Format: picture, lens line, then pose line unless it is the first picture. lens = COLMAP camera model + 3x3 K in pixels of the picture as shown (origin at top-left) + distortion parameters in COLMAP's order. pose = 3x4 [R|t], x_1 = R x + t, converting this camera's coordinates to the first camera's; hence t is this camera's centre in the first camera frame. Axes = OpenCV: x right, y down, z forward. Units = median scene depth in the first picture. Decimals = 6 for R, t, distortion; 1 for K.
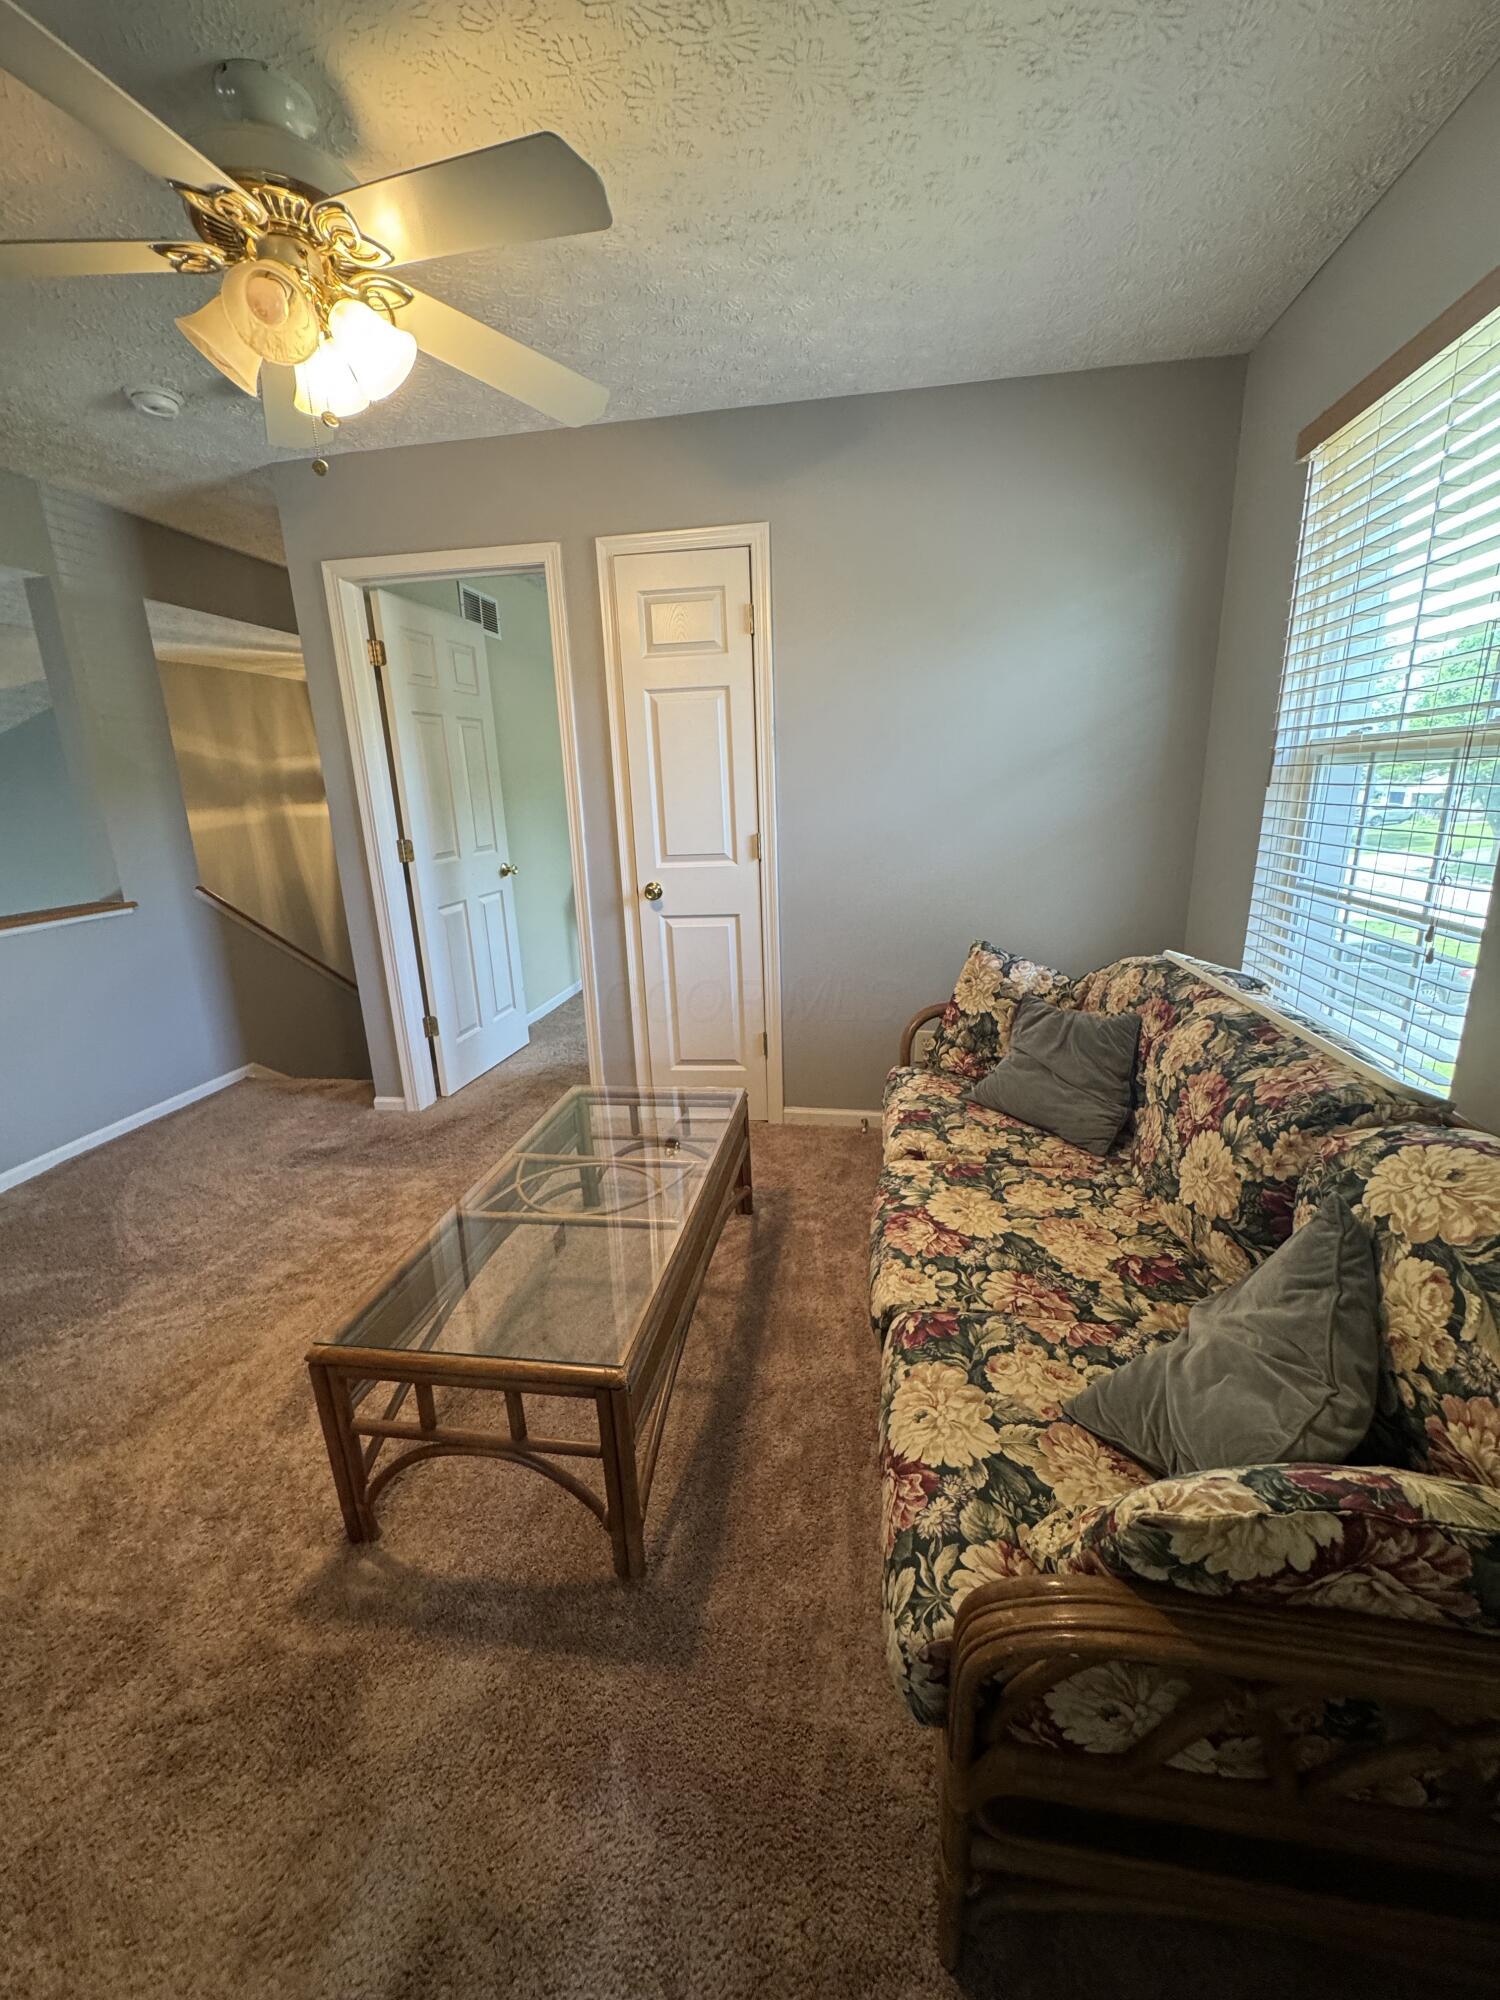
lens RADIAL K [[799.5, 0, 748.8], [0, 799.5, 1002.5], [0, 0, 1]] dist [-0.001553, 0.000207]
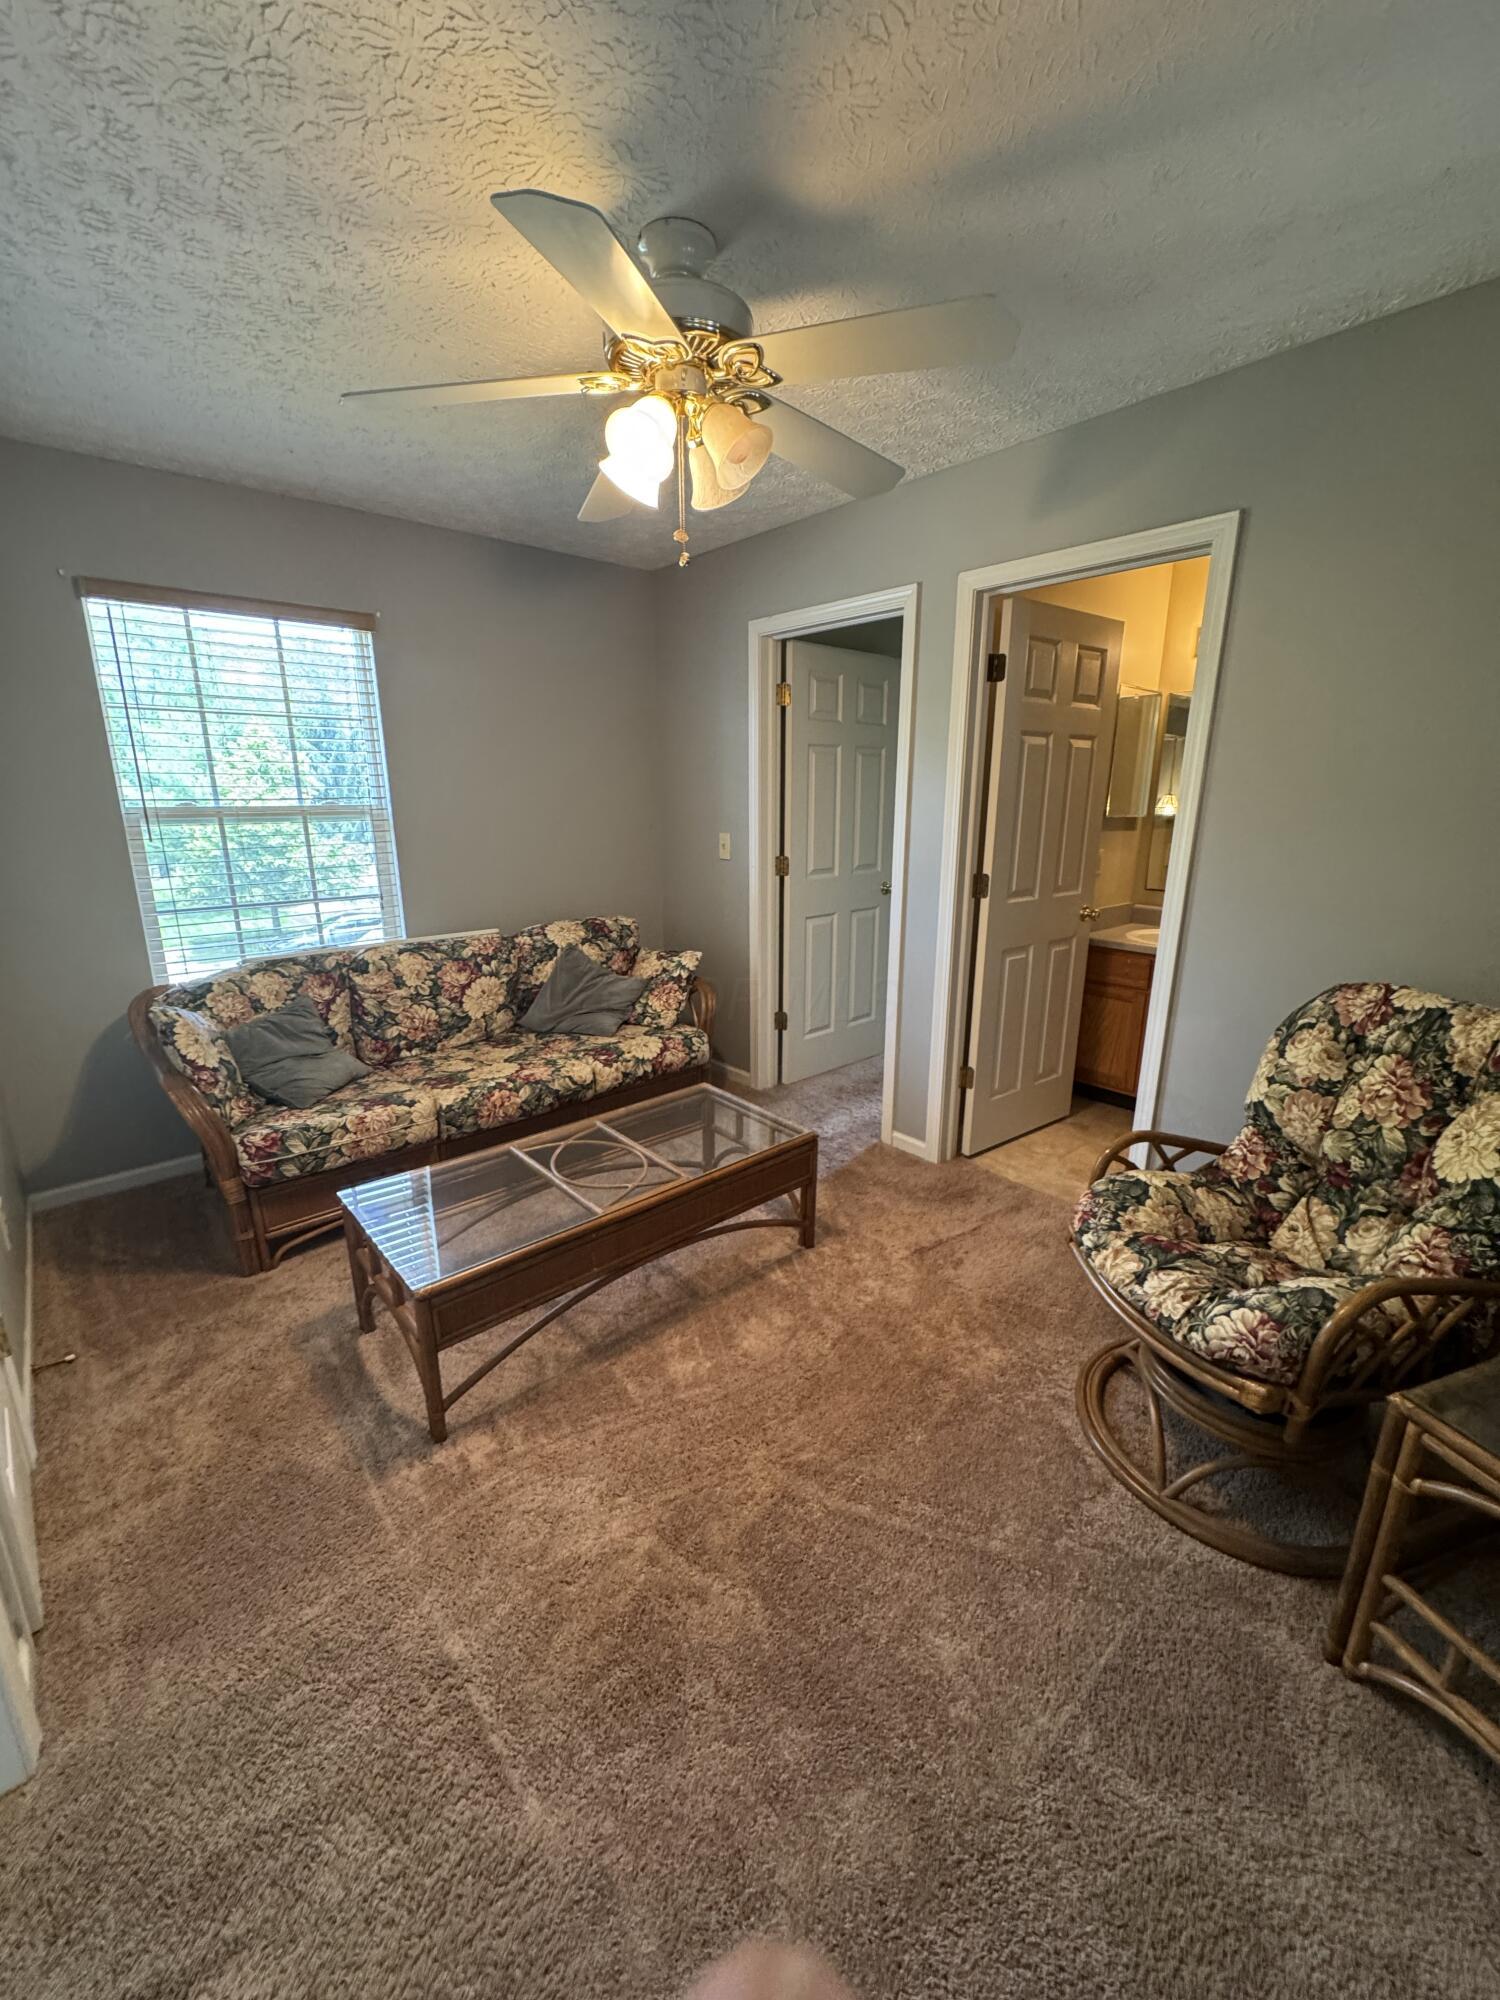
lens RADIAL K [[799.5, 0, 748.6], [0, 799.5, 997.1], [0, 0, 1]] dist [-0.001553, 0.000207]
pose [[-0.762774, -0.144539, 0.630305, -1.243083], [0.184558, 0.885504, 0.426406, -0.533827], [-0.619769, 0.441579, -0.648764, 1.705748]]
